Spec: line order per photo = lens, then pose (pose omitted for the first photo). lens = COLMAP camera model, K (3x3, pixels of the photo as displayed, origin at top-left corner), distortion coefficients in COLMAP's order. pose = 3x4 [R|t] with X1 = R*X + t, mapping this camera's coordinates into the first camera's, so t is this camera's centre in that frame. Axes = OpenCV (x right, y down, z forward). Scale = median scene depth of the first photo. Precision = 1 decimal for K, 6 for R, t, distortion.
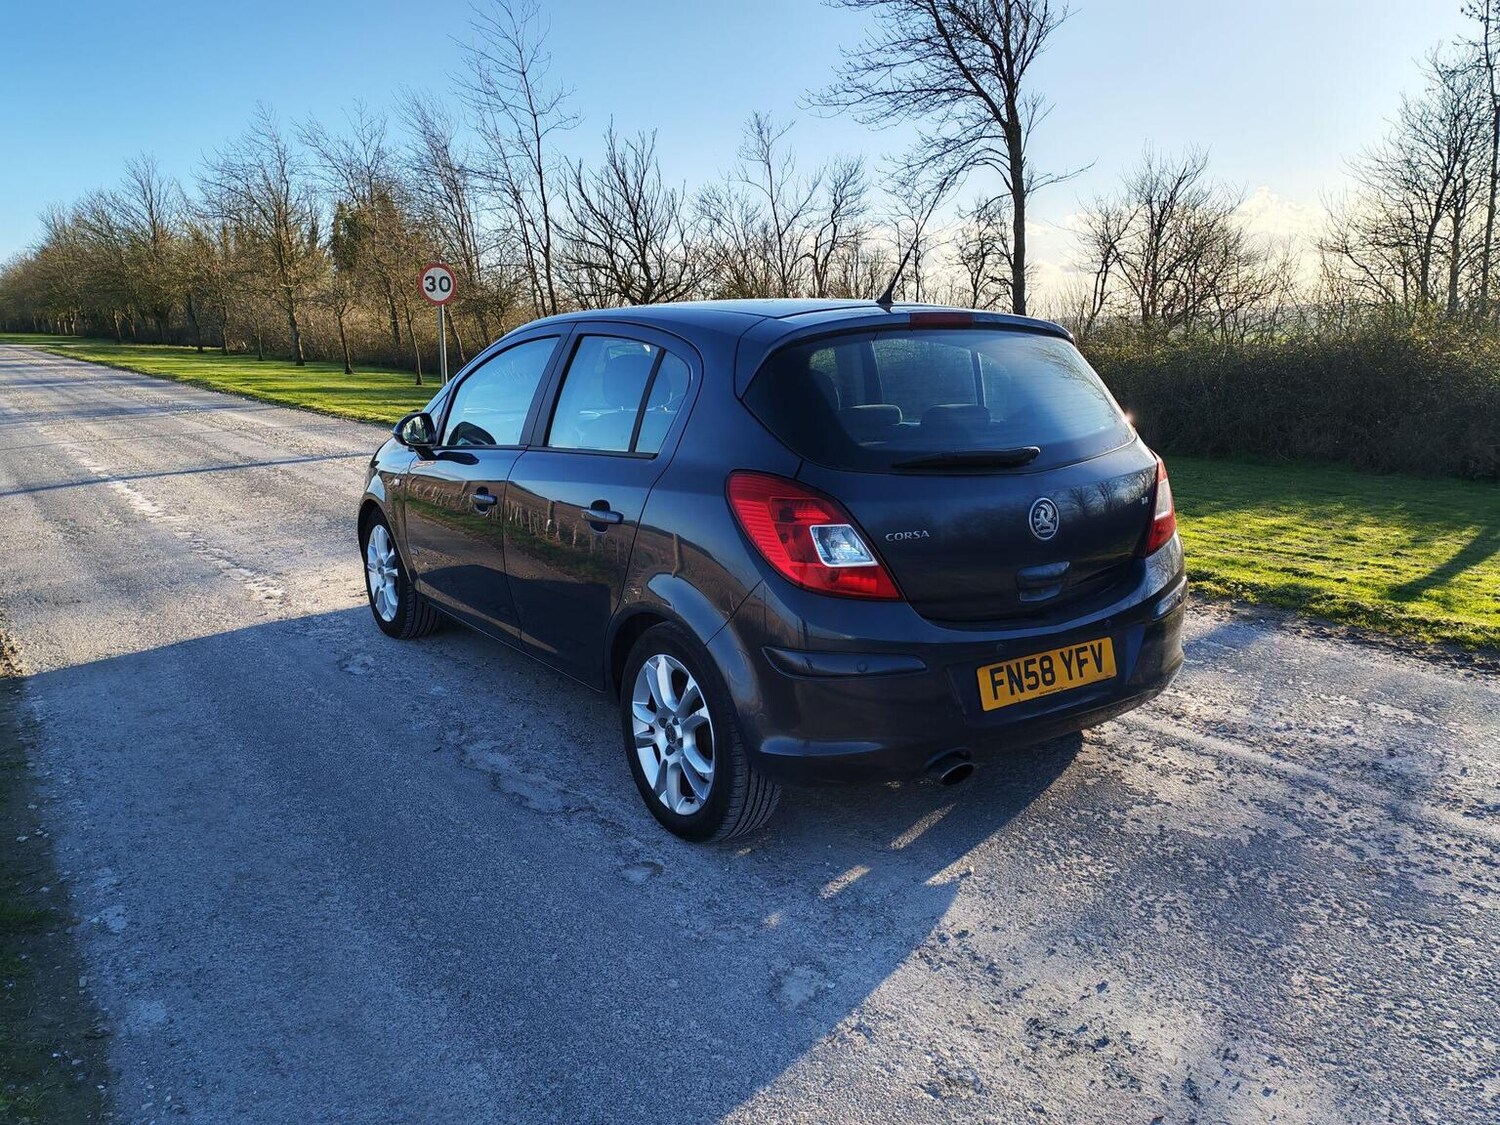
lens RADIAL K [[1125.8, 0, 736.0], [0, 1125.8, 561.9], [0, 0, 1]] dist [0.082507, -0.098361]
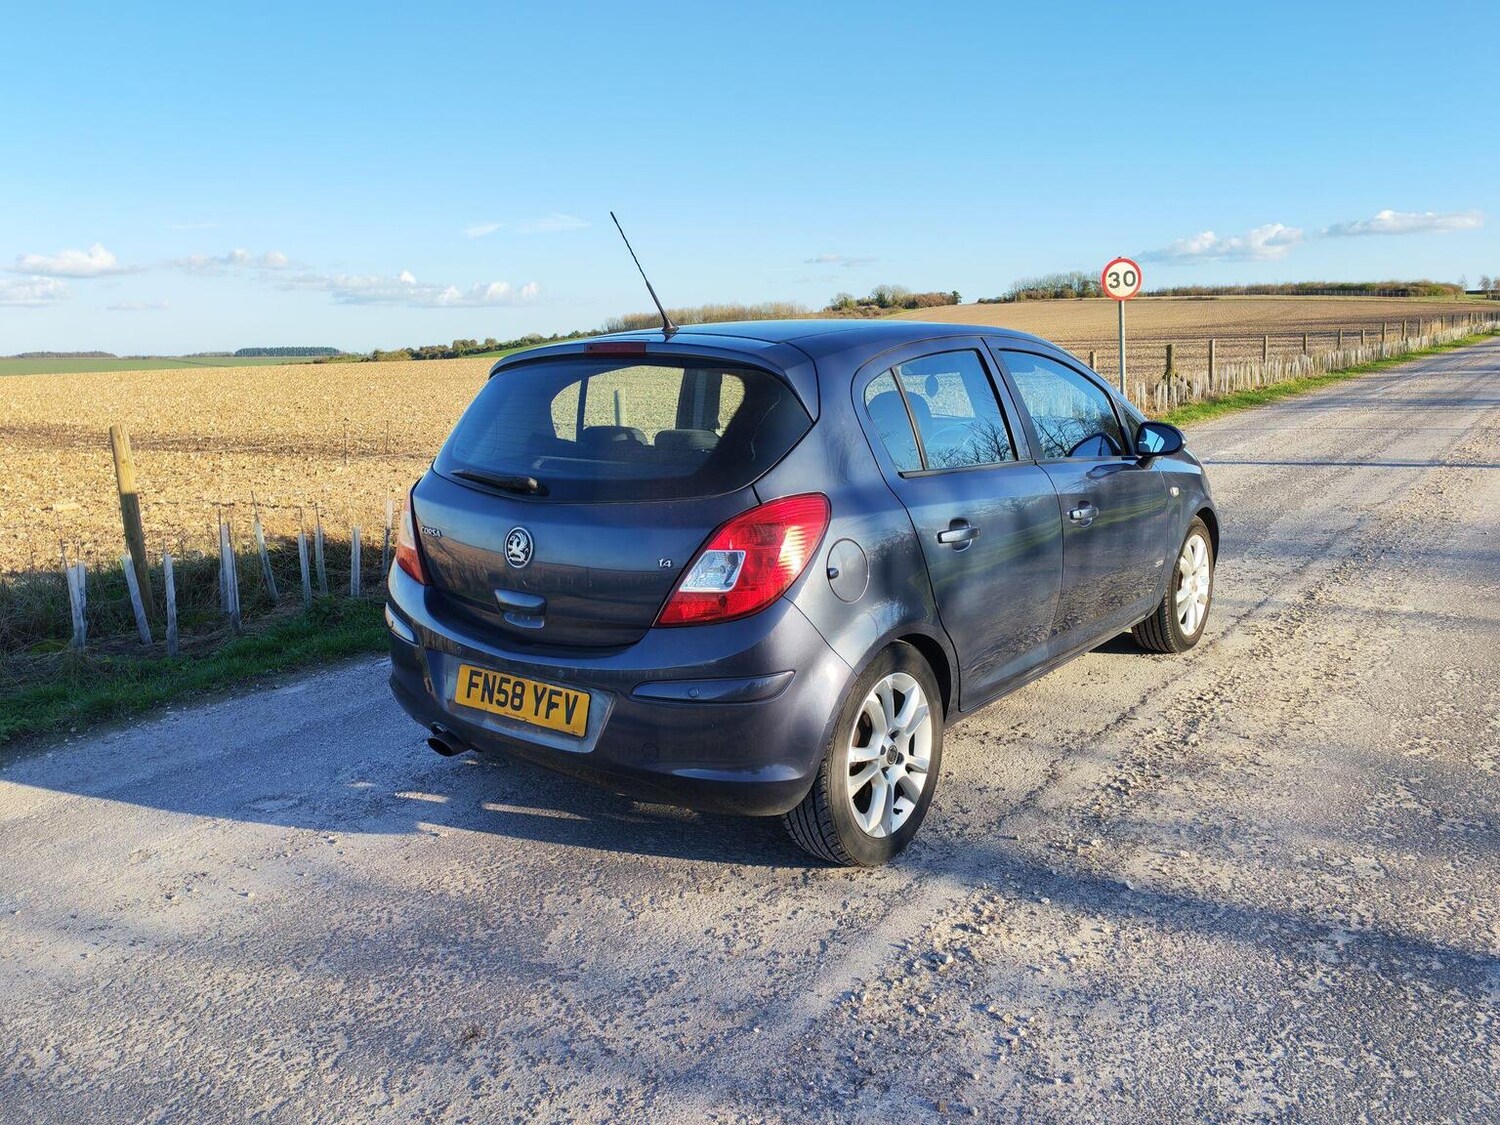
lens RADIAL K [[1125.8, 0, 731.3], [0, 1125.8, 530.8], [0, 0, 1]] dist [0.082507, -0.098361]
pose [[0.298485, 0.160369, -0.940845, 1.065600], [-0.168851, 0.979105, 0.113322, -0.166212], [0.939360, 0.125038, 0.319326, 0.703665]]
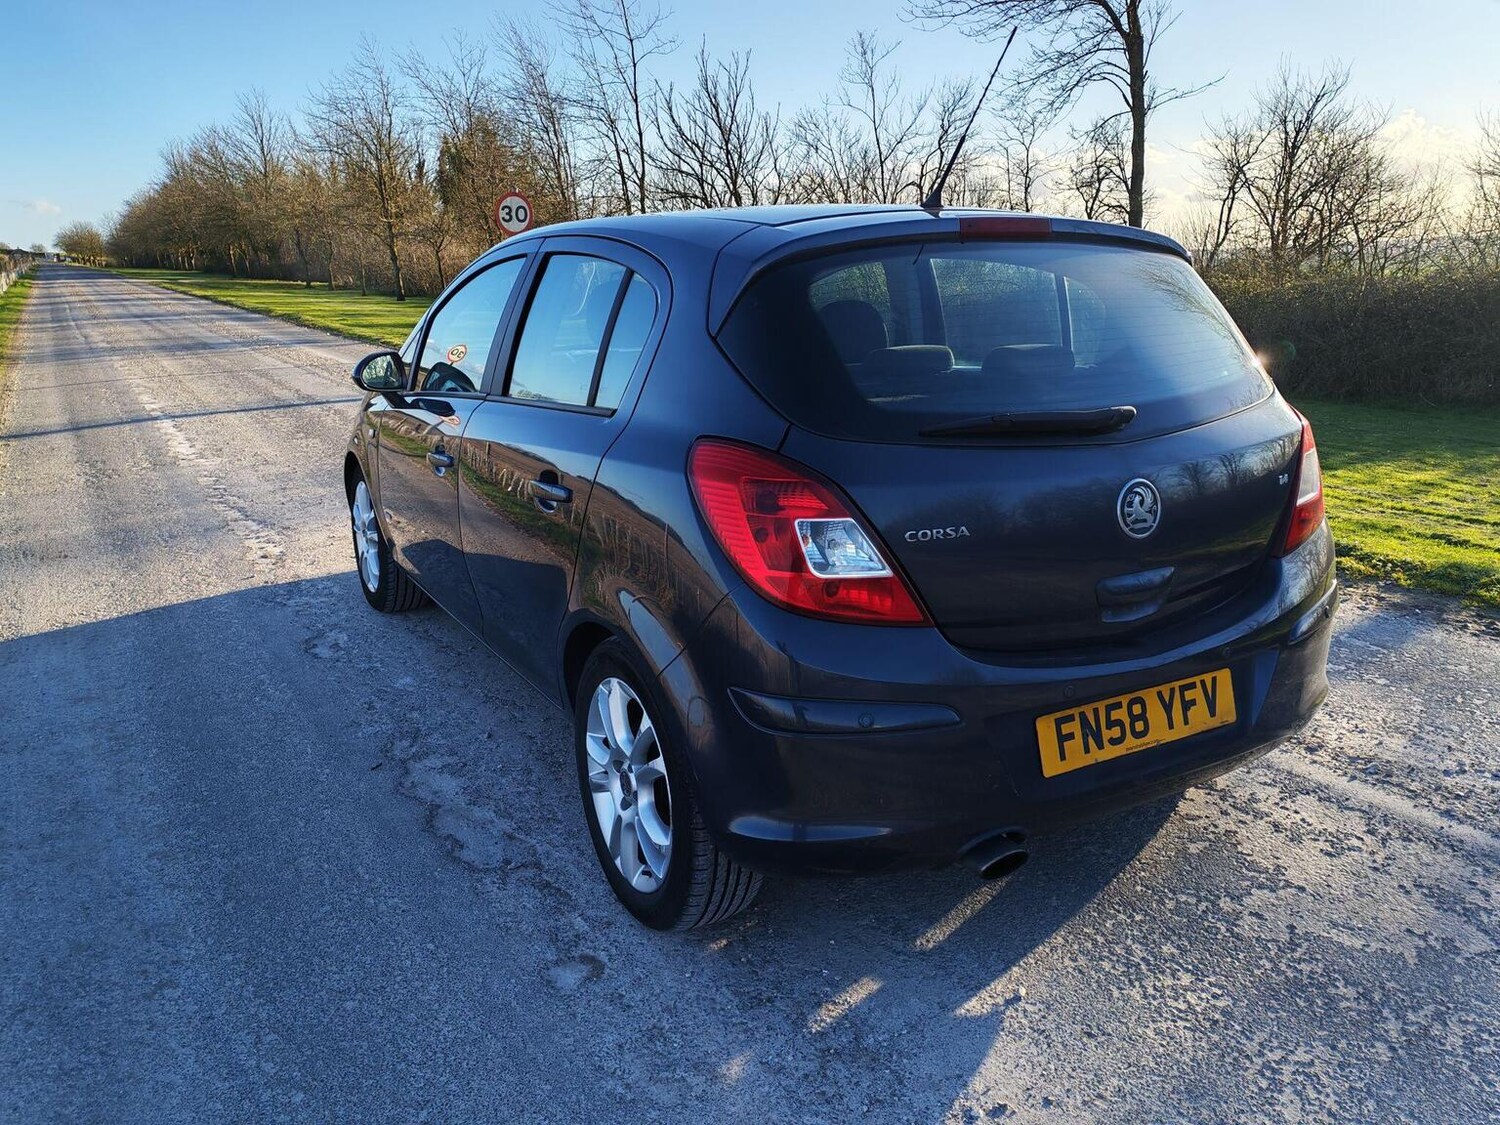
lens RADIAL K [[1125.8, 0, 748.2], [0, 1125.8, 554.0], [0, 0, 1]] dist [0.082507, -0.098361]
pose [[0.996826, 0.018216, -0.077498, 0.068480], [-0.014496, 0.998728, 0.048298, -0.033266], [0.078279, -0.047021, 0.995822, 0.221865]]
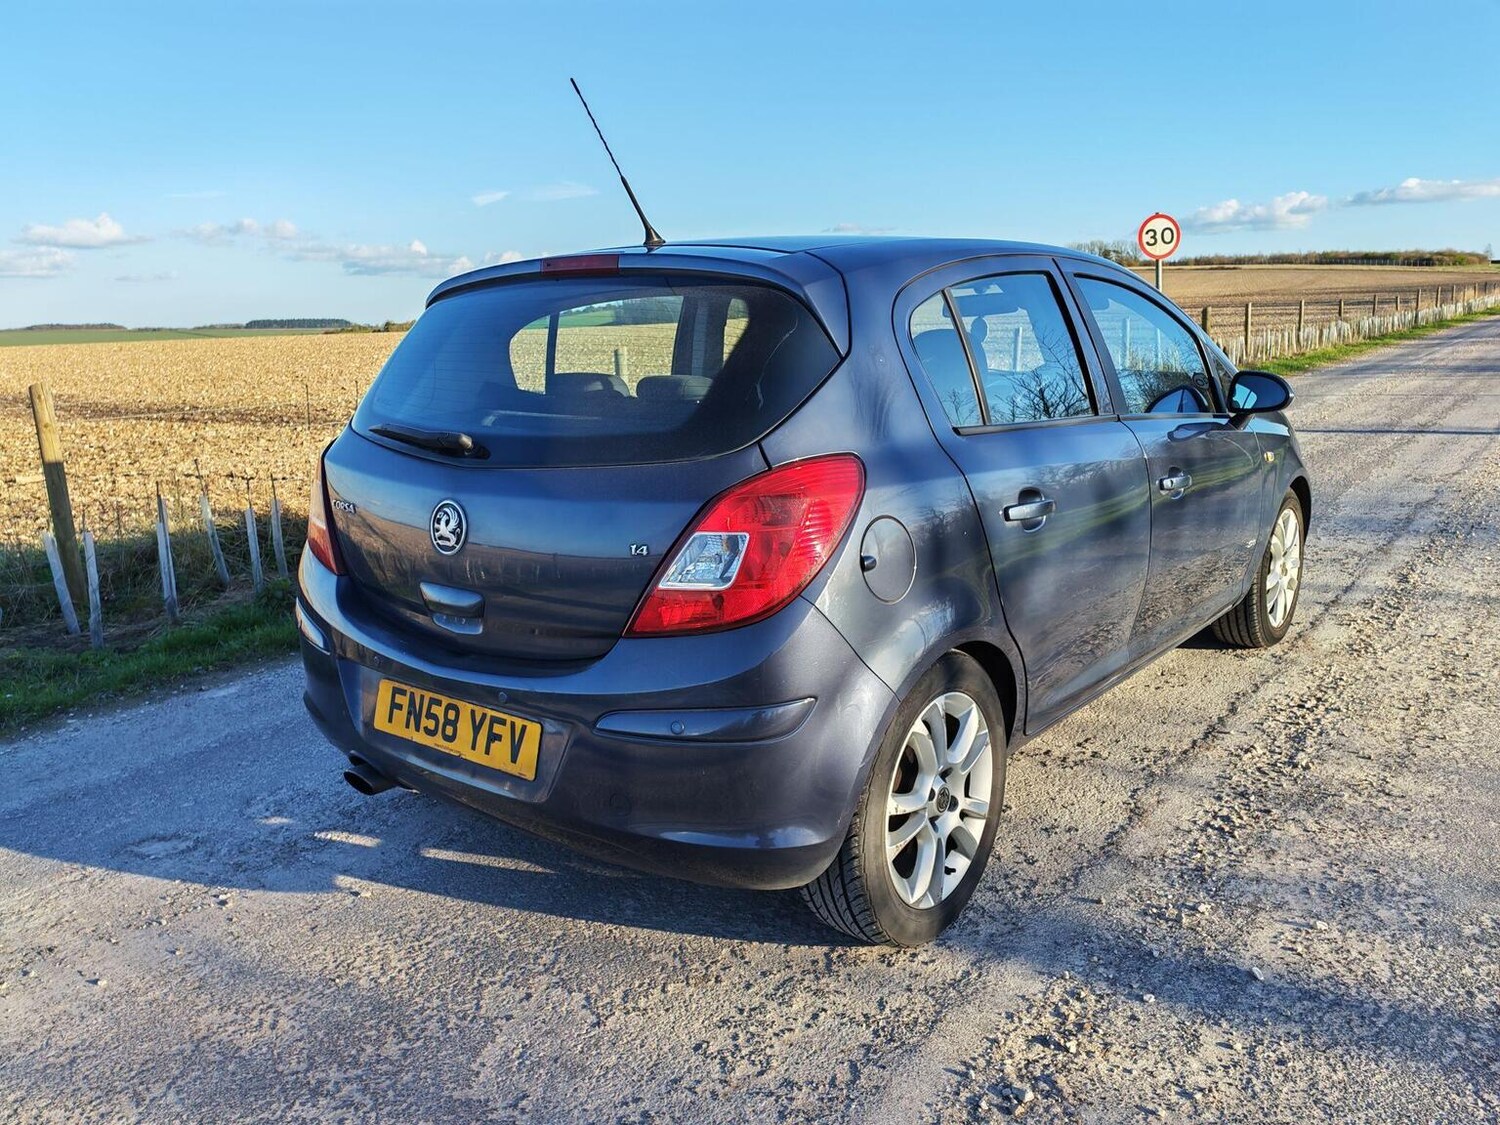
lens RADIAL K [[1125.8, 0, 747.3], [0, 1125.8, 563.0], [0, 0, 1]] dist [0.082507, -0.098361]
pose [[0.298644, 0.208132, -0.931393, 0.870844], [-0.168090, 0.972145, 0.163342, -0.144097], [0.939445, 0.107776, 0.325310, 0.779196]]
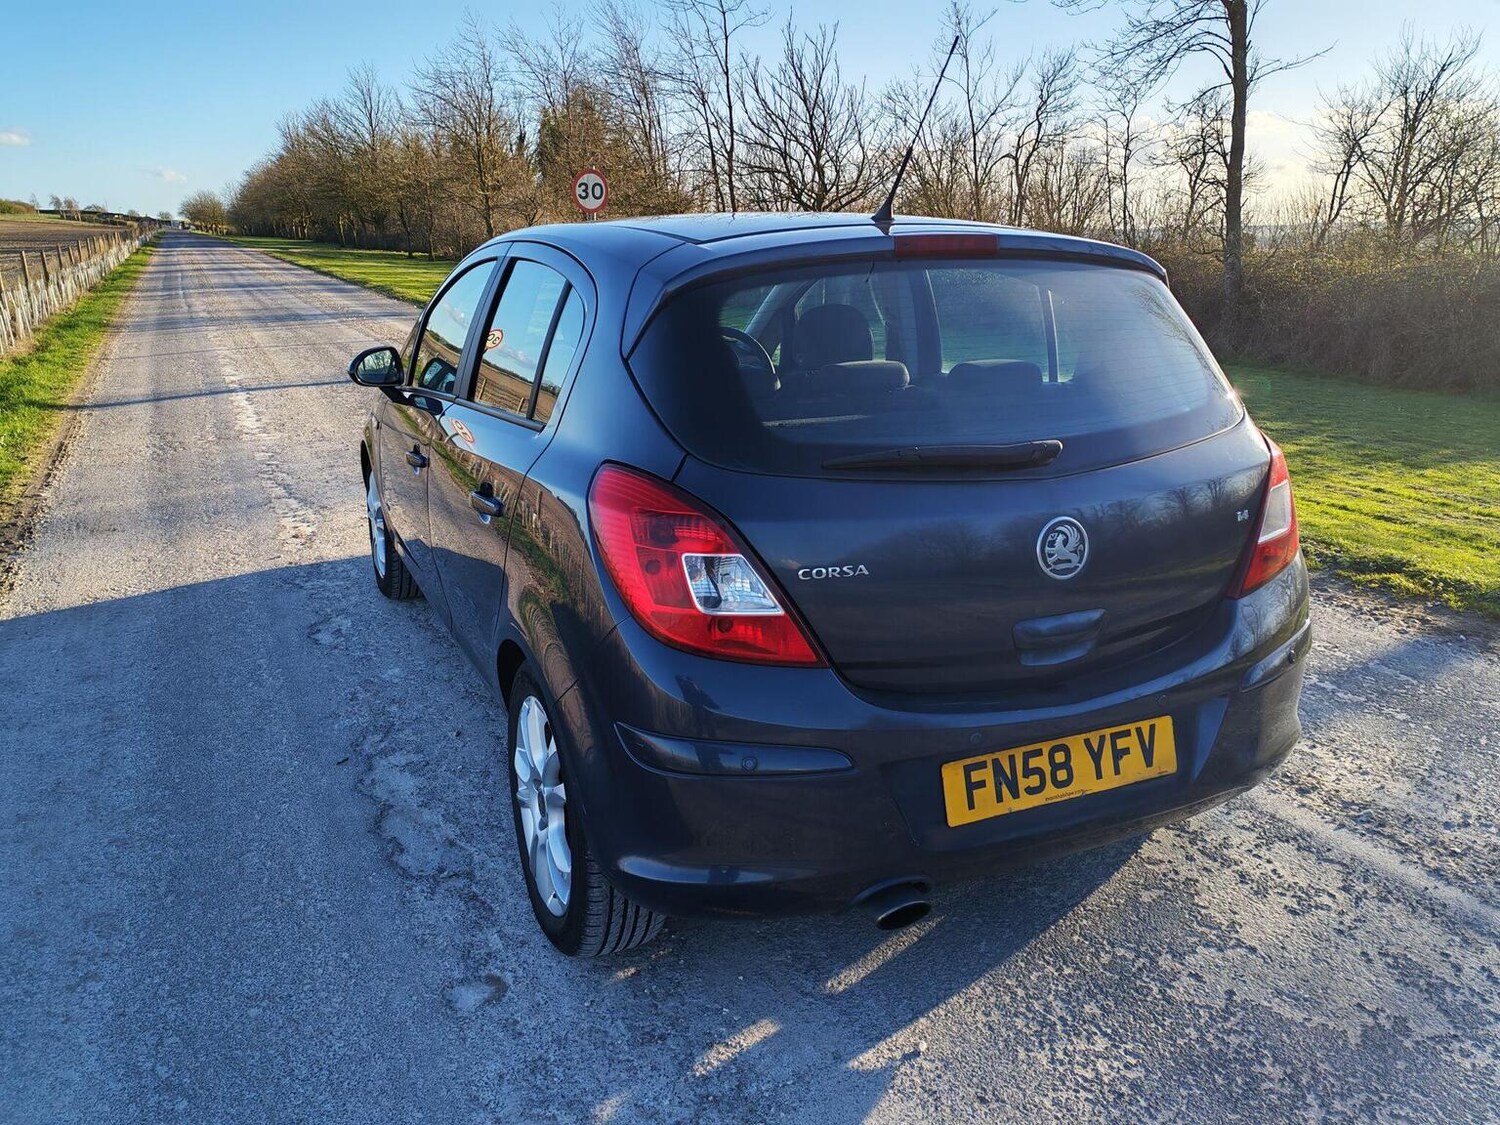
lens RADIAL K [[1125.8, 0, 730.2], [0, 1125.8, 538.5], [0, 0, 1]] dist [0.082507, -0.098361]
pose [[0.984527, 0.049986, -0.167952, 0.156680], [-0.040101, 0.997286, 0.061742, -0.063953], [0.170582, -0.054051, 0.983860, 0.248647]]
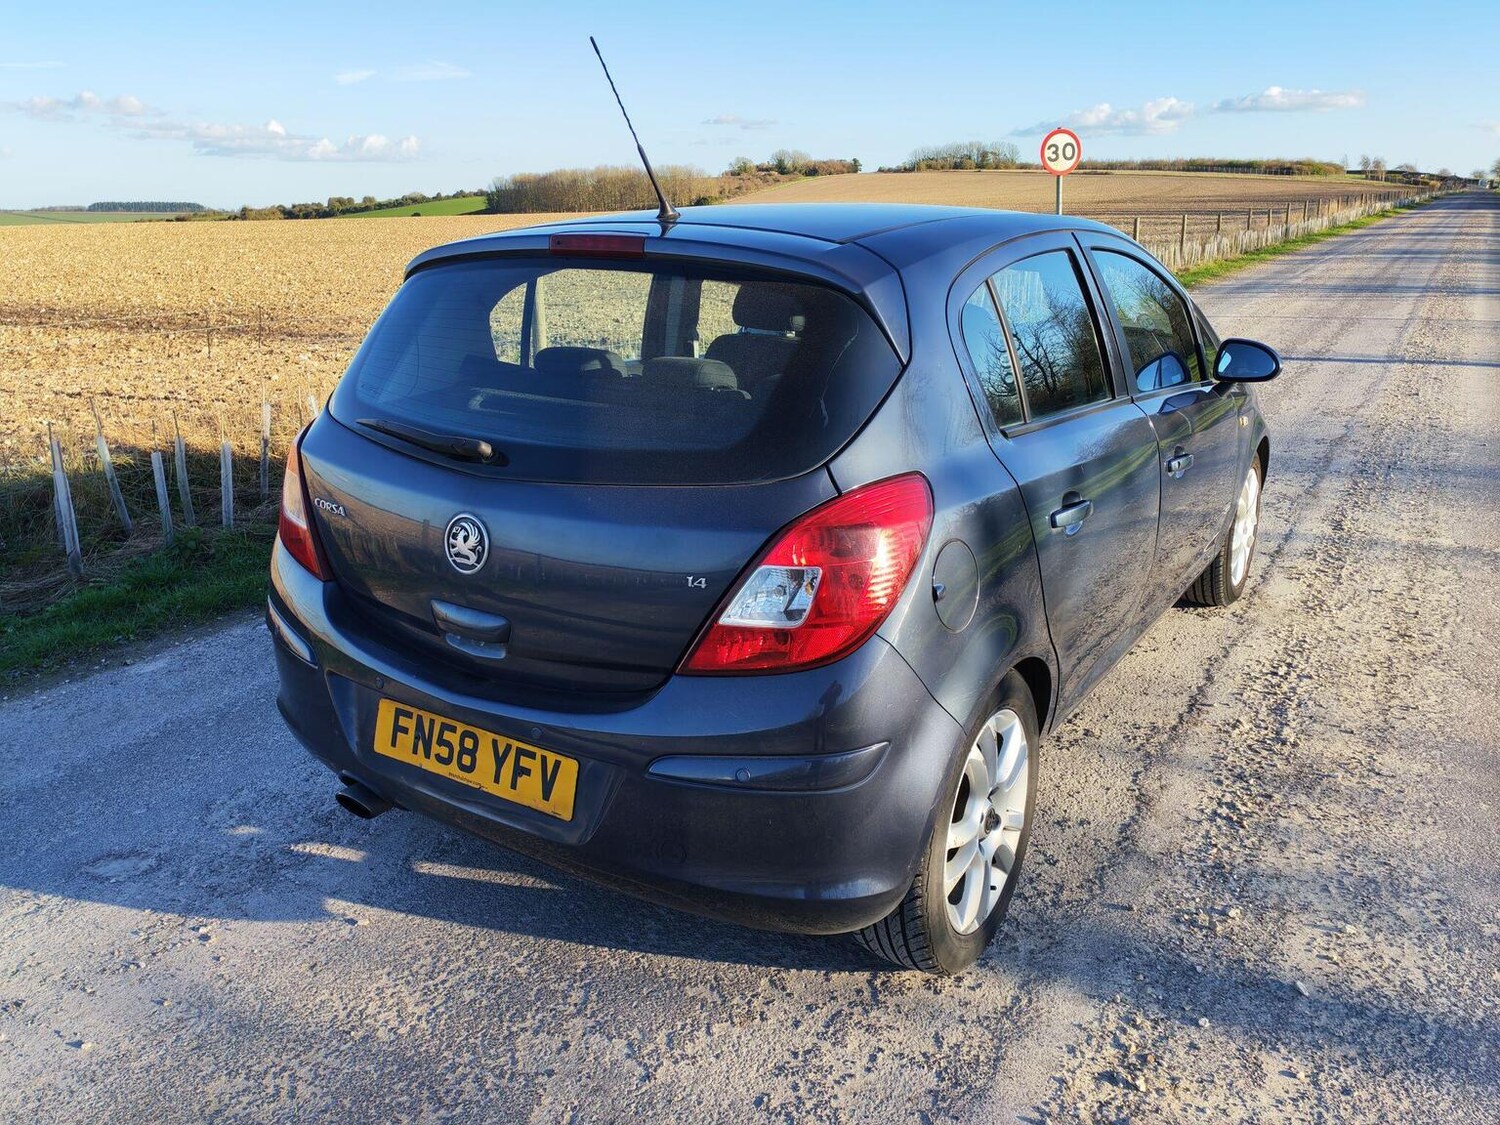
lens RADIAL K [[1125.8, 0, 733.6], [0, 1125.8, 535.8], [0, 0, 1]] dist [0.082507, -0.098361]
pose [[0.383474, 0.265625, -0.884529, 0.787733], [-0.183239, 0.960589, 0.209025, -0.181277], [0.905191, 0.081925, 0.417034, 0.708122]]
